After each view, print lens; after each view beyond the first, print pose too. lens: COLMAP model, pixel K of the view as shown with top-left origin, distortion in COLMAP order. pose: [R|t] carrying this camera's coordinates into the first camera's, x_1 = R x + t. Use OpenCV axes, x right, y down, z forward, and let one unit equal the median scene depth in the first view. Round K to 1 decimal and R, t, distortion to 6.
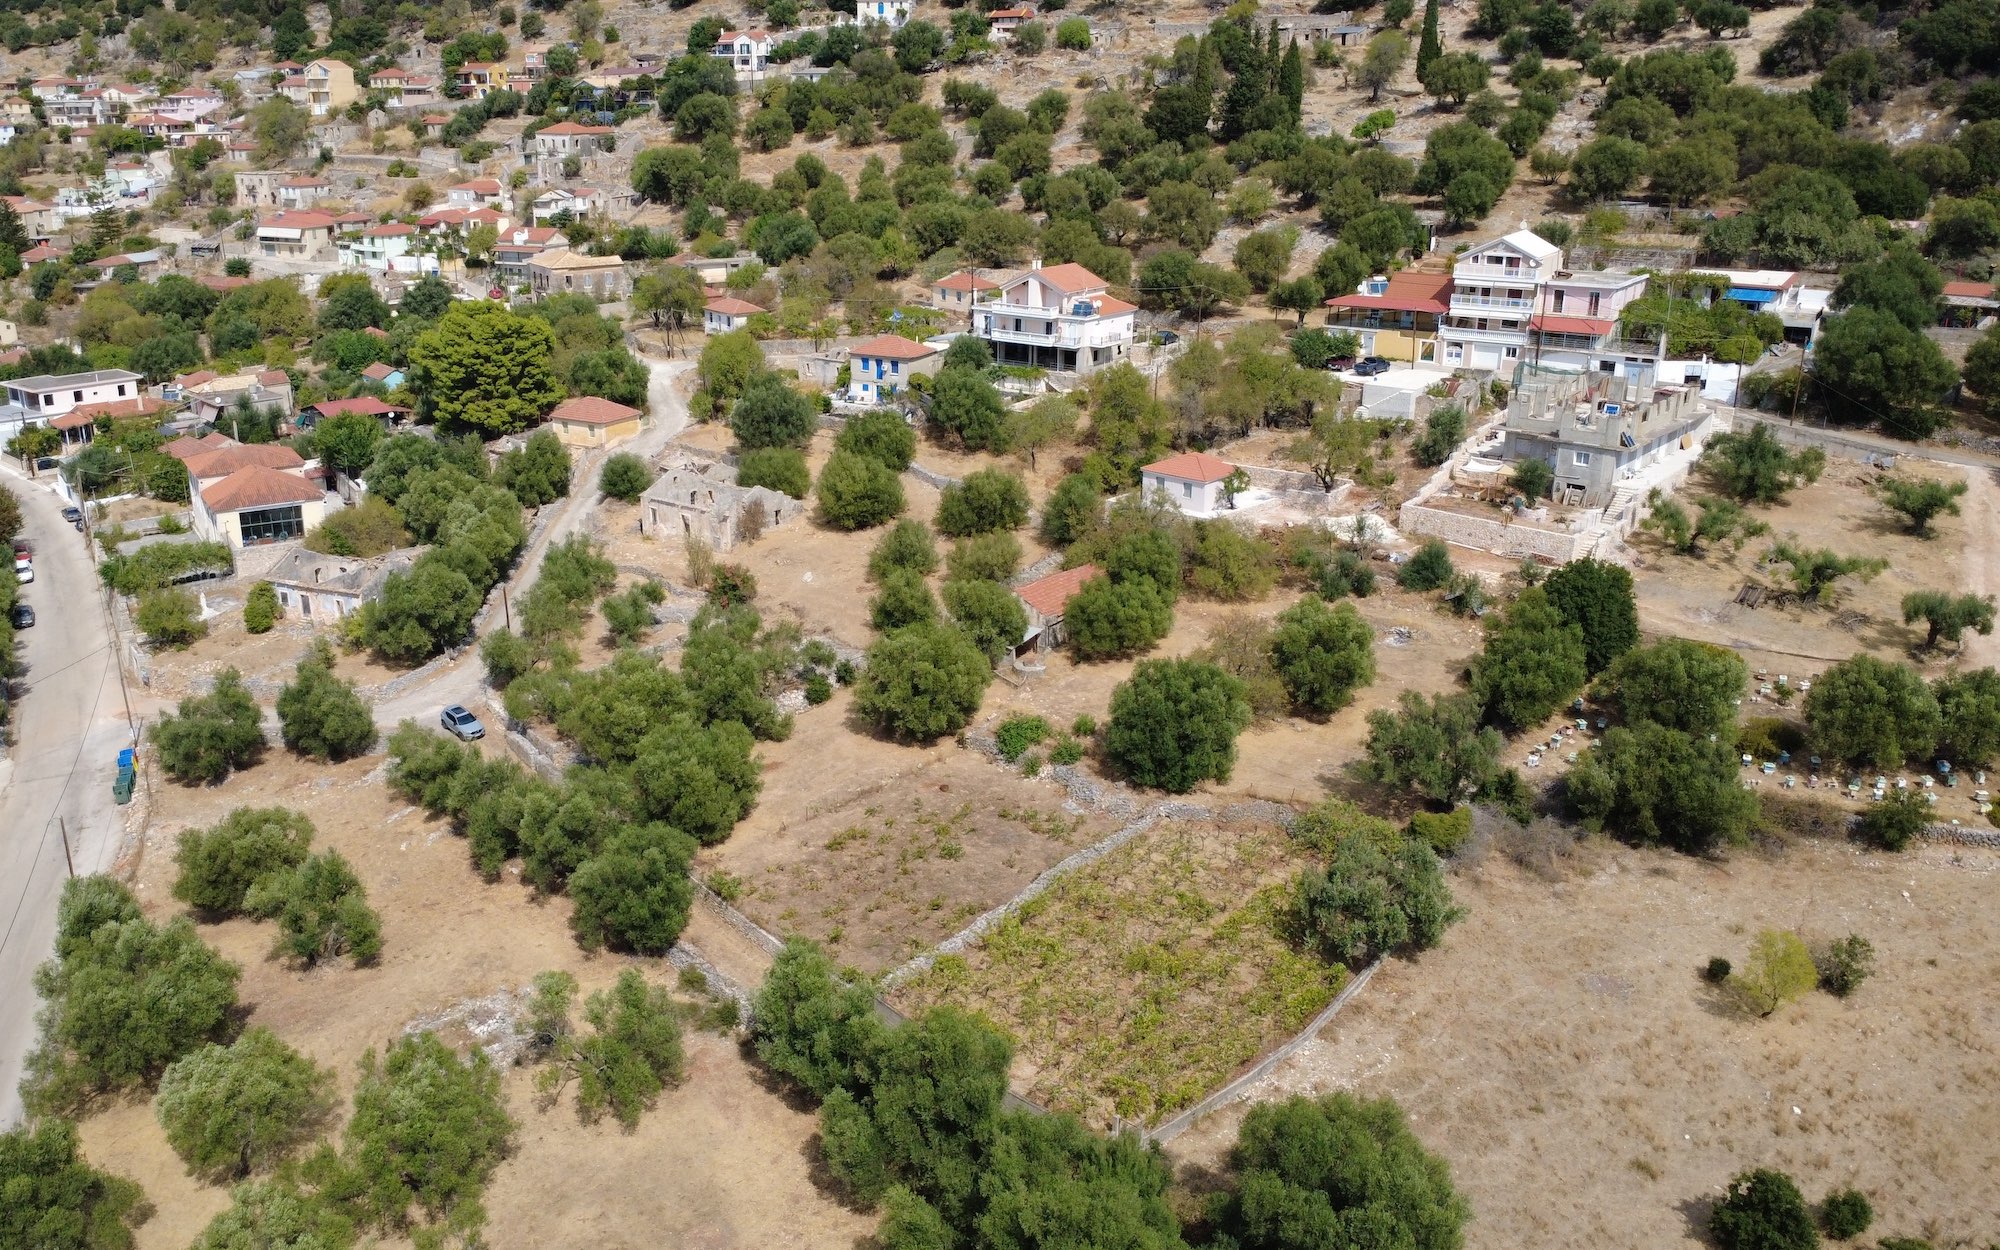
lens RADIAL K [[1610.1, 0, 885.2], [0, 1610.1, 630.6], [0, 0, 1]] dist [0.003413, -0.004783]
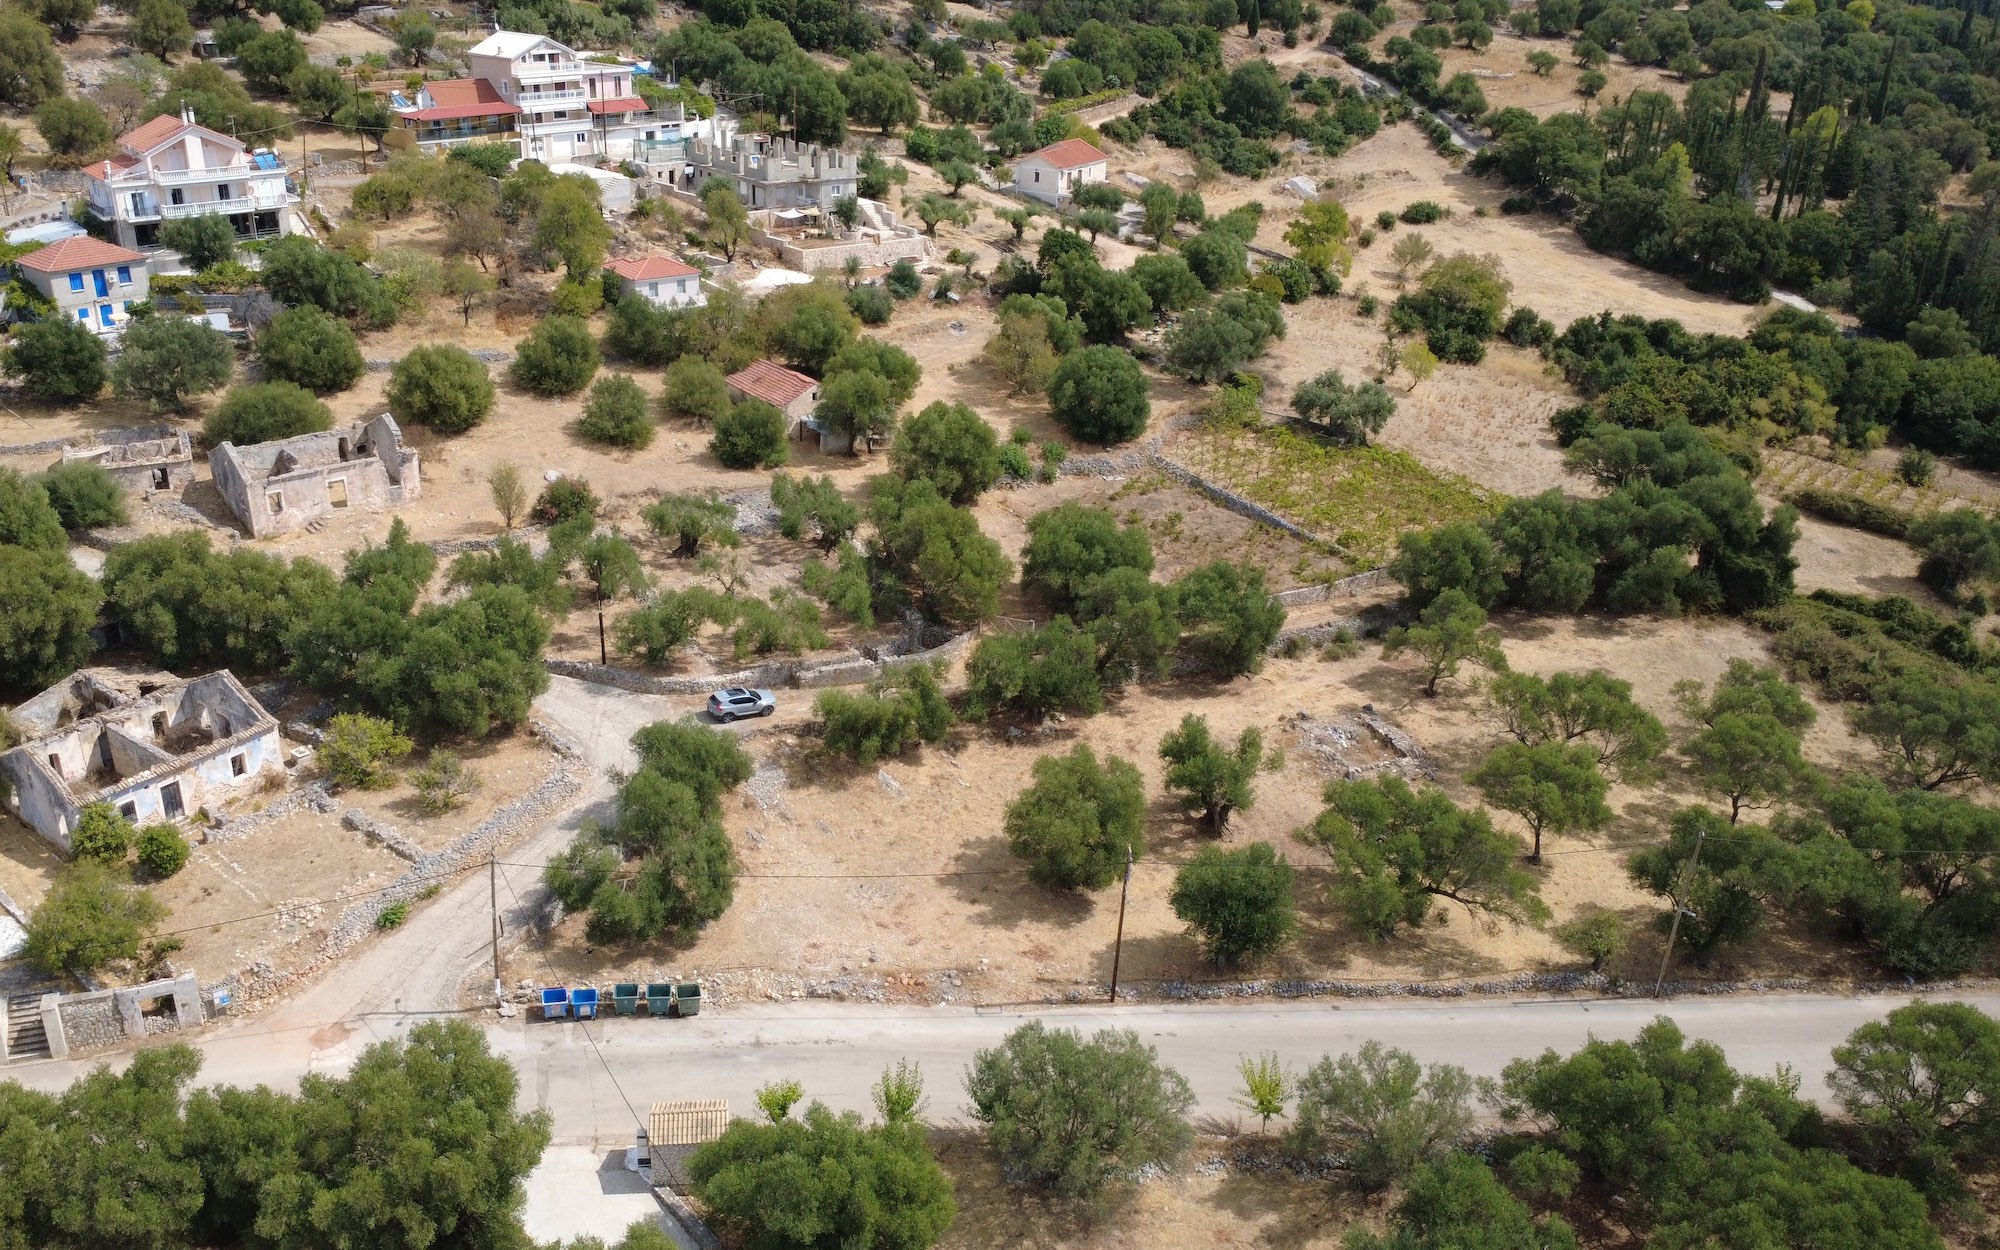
lens RADIAL K [[1610.1, 0, 885.2], [0, 1610.1, 630.6], [0, 0, 1]] dist [0.003413, -0.004783]
pose [[0.221390, -0.398944, 0.889848, -0.722413], [0.307788, 0.894436, 0.324424, -0.164272], [-0.925339, 0.202060, 0.320809, 0.503247]]
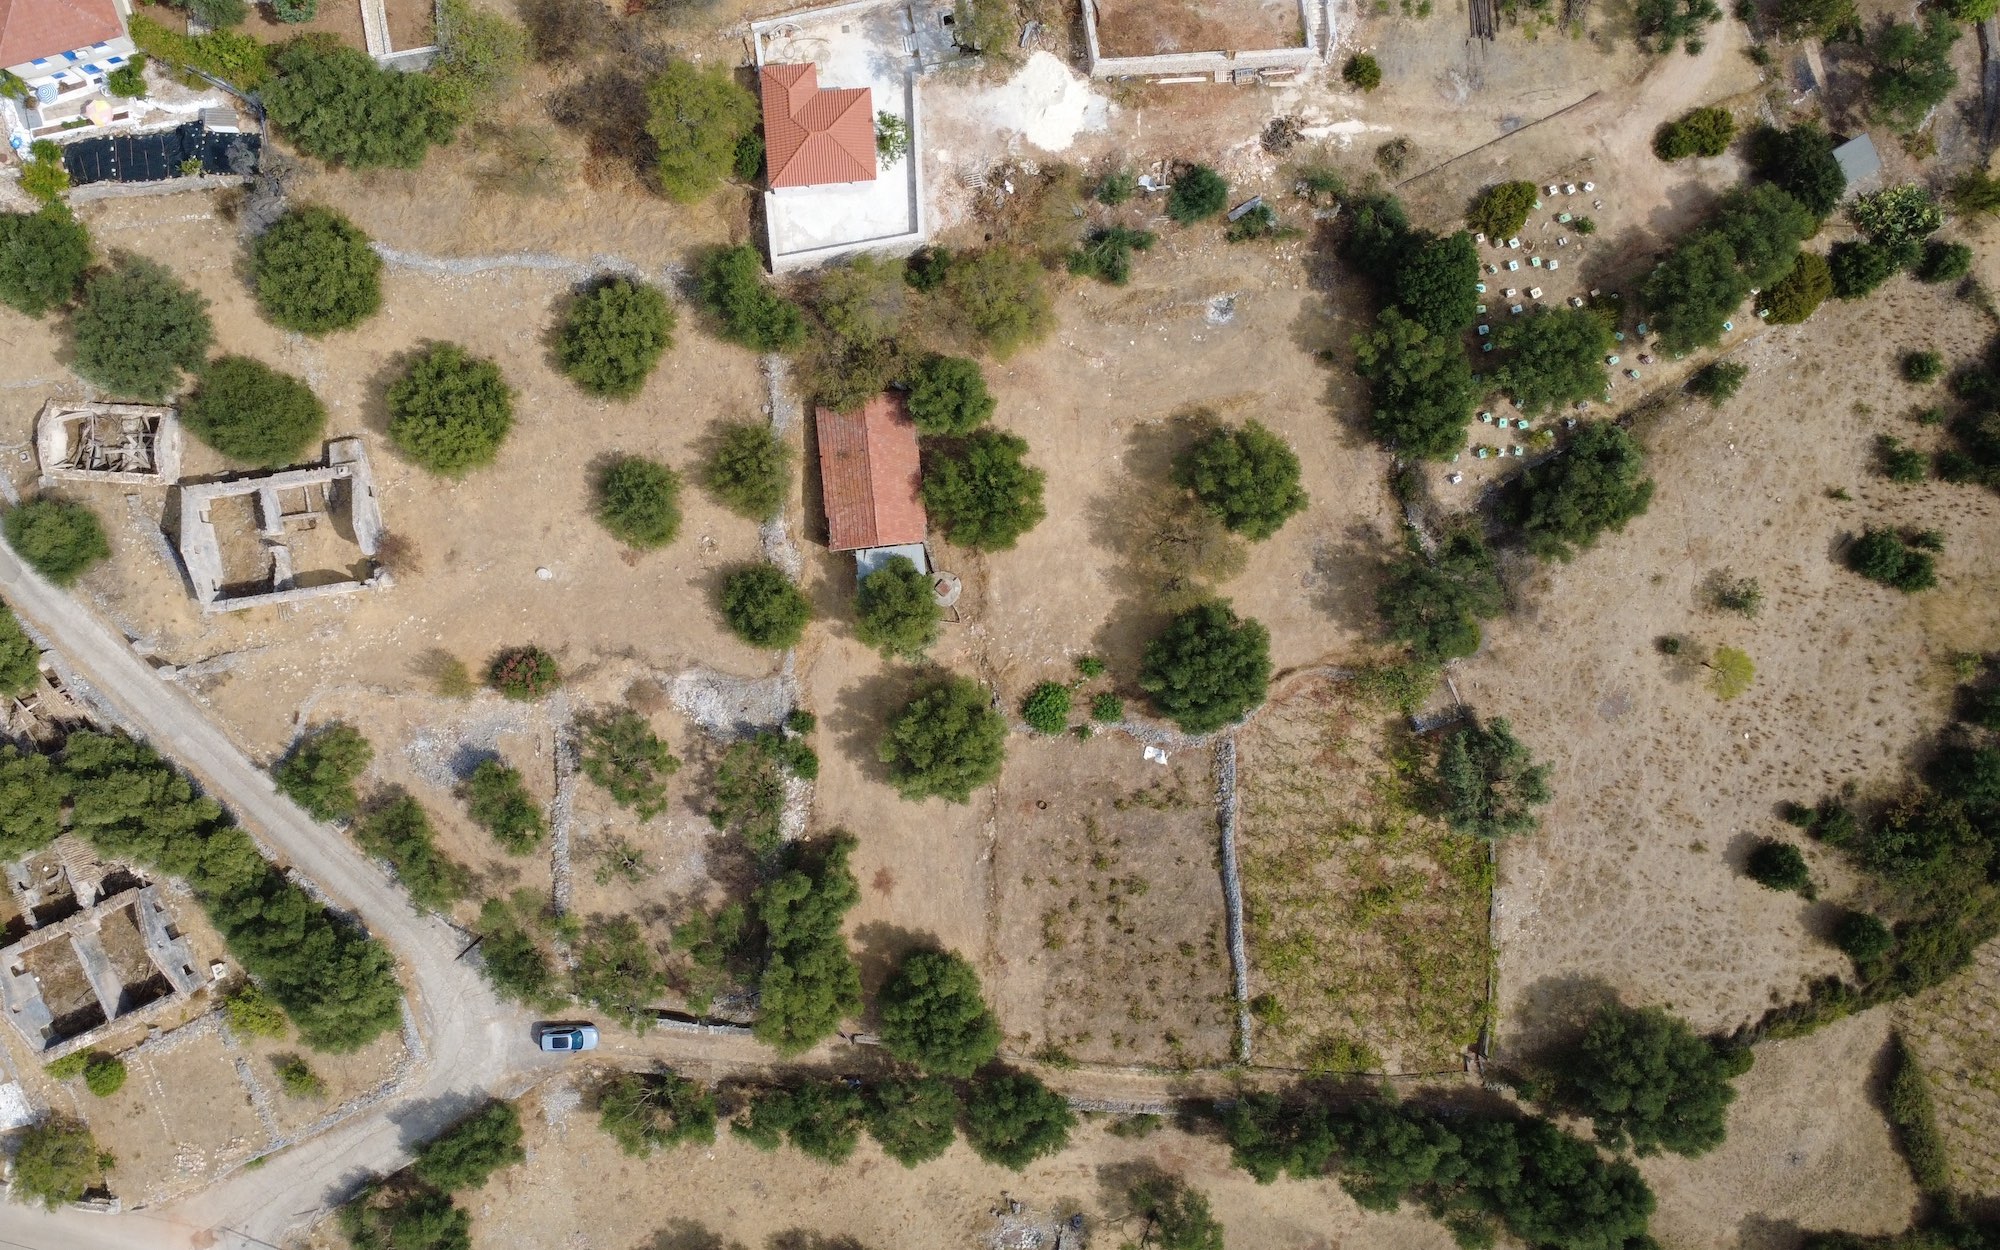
lens RADIAL K [[1610.1, 0, 885.2], [0, 1610.1, 630.6], [0, 0, 1]] dist [0.003413, -0.004783]
pose [[0.659572, -0.751642, 0.000050, 0.036993], [0.226059, 0.198433, 0.953689, -0.661483], [-0.716842, -0.629015, 0.300796, 0.549148]]
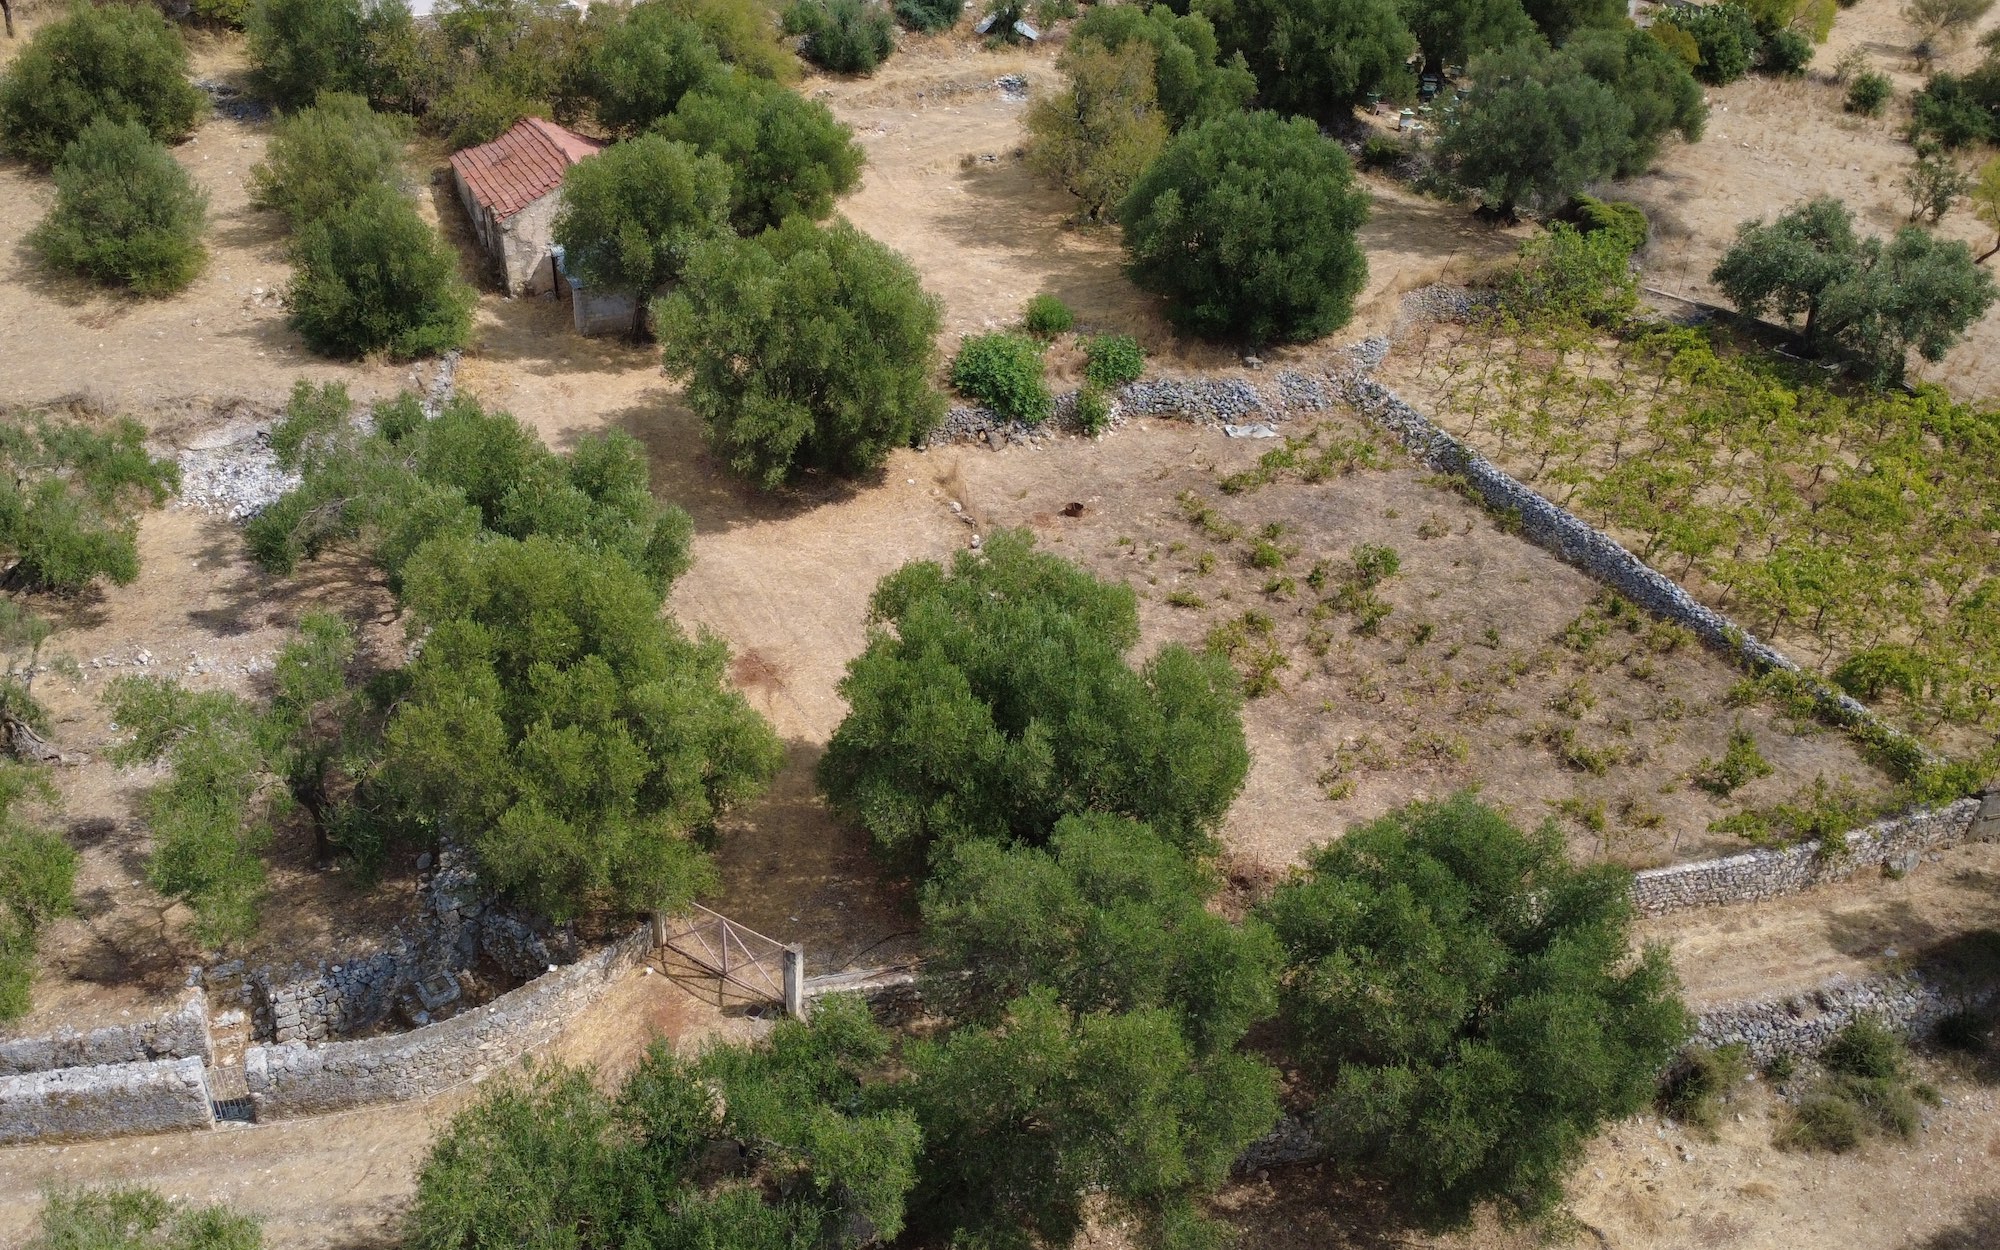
lens RADIAL K [[1610.1, 0, 885.2], [0, 1610.1, 630.6], [0, 0, 1]] dist [0.003413, -0.004783]
pose [[0.400278, -0.449446, 0.798609, -0.252512], [0.290666, 0.888738, 0.354482, -0.036304], [-0.869075, 0.090237, 0.486381, 0.548479]]
